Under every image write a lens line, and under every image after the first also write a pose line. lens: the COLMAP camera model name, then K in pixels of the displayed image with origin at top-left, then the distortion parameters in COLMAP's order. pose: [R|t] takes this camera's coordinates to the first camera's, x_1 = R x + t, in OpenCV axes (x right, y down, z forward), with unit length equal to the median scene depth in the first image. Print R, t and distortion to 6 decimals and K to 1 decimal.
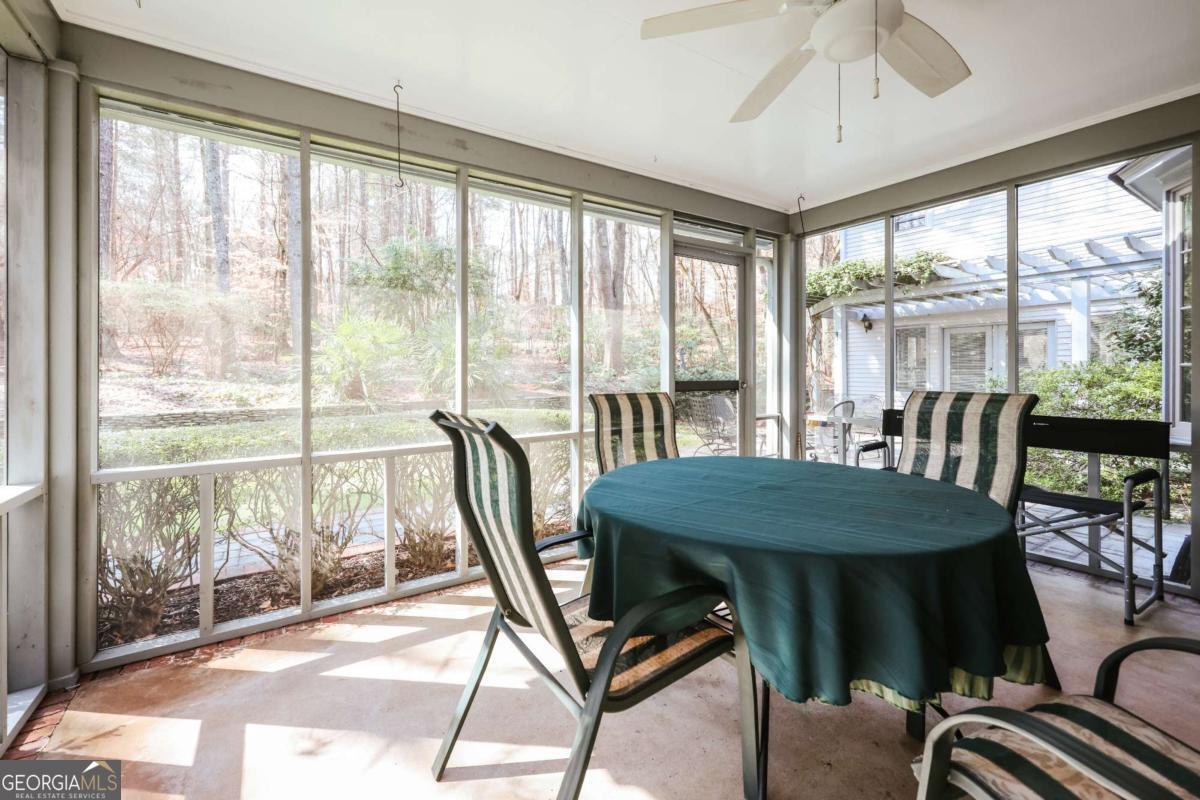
lens RADIAL K [[474.7, 0, 599.1], [0, 474.7, 371.7], [0, 0, 1]] dist [0.000300, 0.000006]
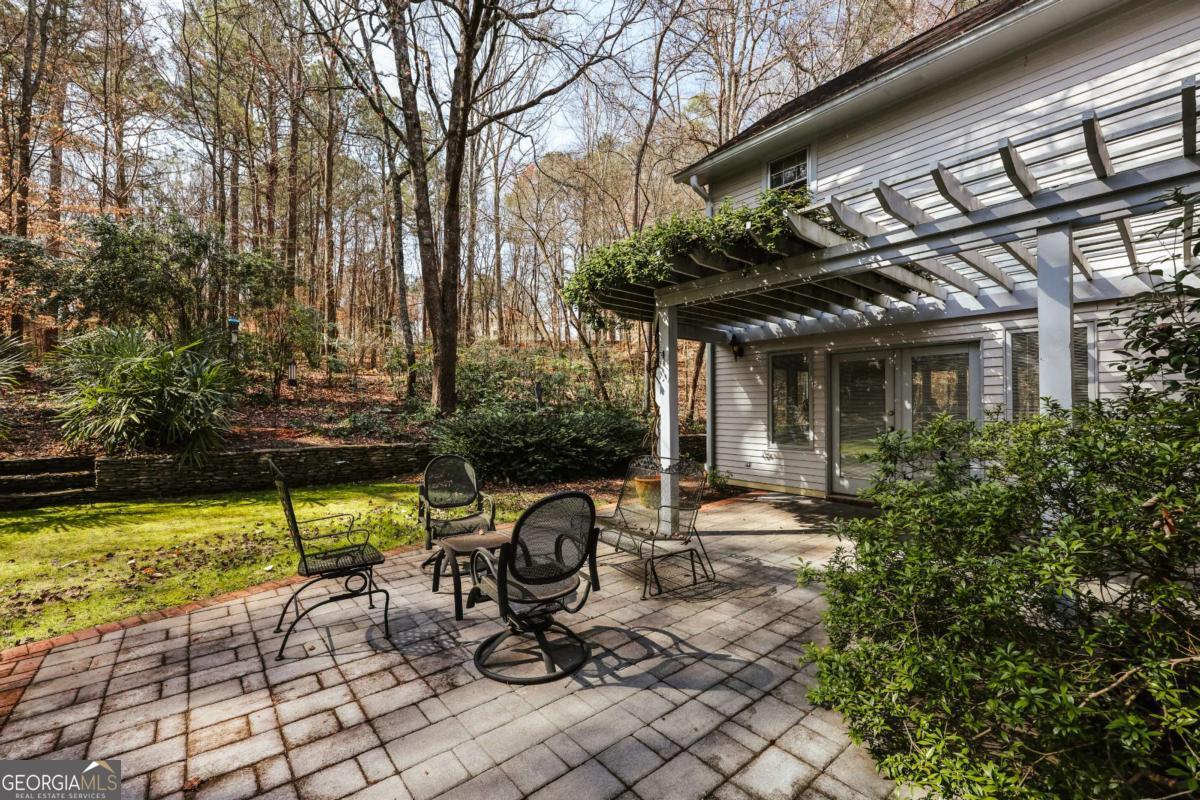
lens RADIAL K [[489.9, 0, 600.0], [0, 489.9, 400.0], [0, 0, 1]] dist [0.000420, 0.000053]
pose [[0.989430, 0.010635, 0.144620, 0.490051], [-0.007522, 0.999728, -0.022057, -0.010008], [-0.144815, 0.020736, 0.989241, 0.580662]]
